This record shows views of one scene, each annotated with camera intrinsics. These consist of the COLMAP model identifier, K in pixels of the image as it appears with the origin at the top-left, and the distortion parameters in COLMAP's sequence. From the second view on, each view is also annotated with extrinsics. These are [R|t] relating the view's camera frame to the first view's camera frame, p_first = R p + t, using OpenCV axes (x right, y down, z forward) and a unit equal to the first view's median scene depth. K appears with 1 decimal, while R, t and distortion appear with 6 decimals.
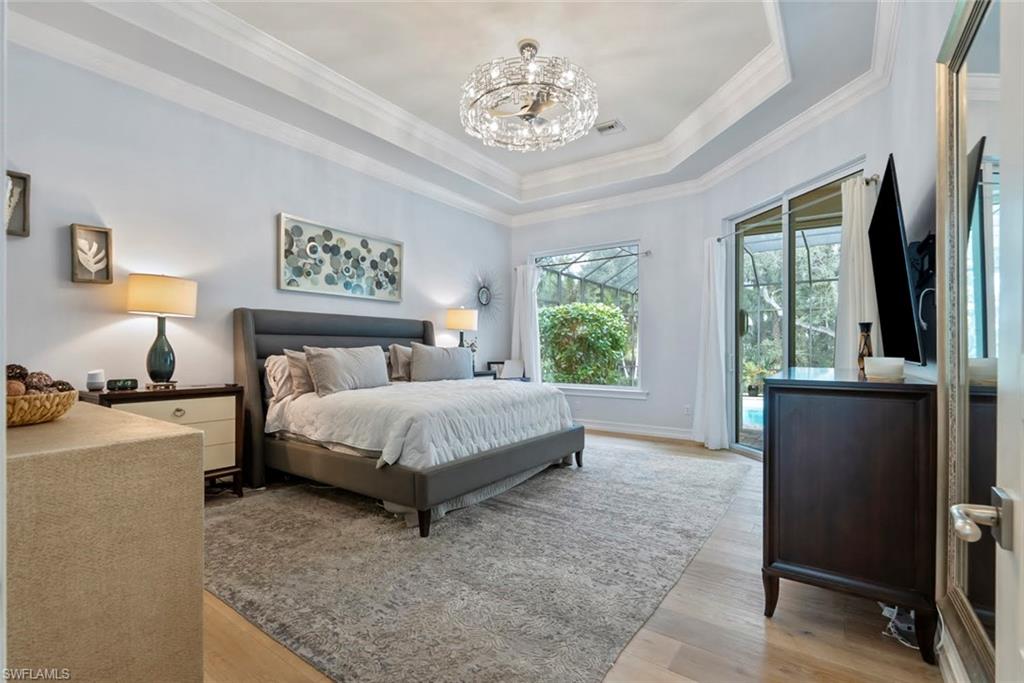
lens RADIAL K [[460.4, 0, 515.8], [0, 460.4, 346.7], [0, 0, 1]] dist [-0.002700, -0.000408]
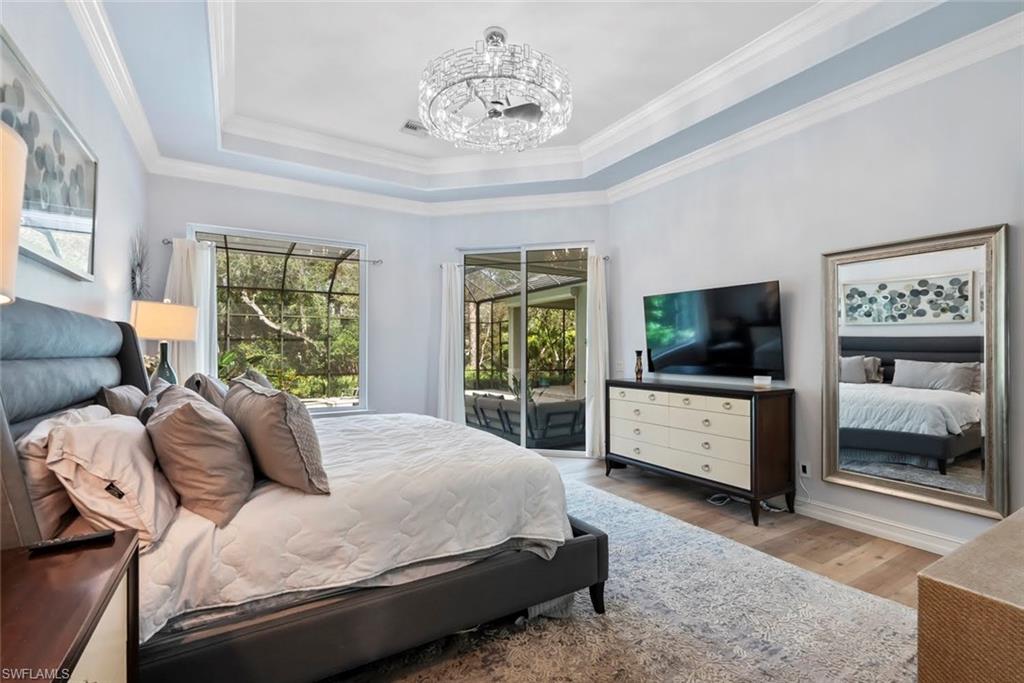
lens RADIAL K [[460.4, 0, 515.8], [0, 460.4, 346.7], [0, 0, 1]] dist [-0.002700, -0.000408]
pose [[0.394335, 0.011348, 0.918897, -0.831999], [-0.005591, 0.999935, -0.009949, -0.042536], [-0.918950, -0.001214, 0.394373, 0.667591]]
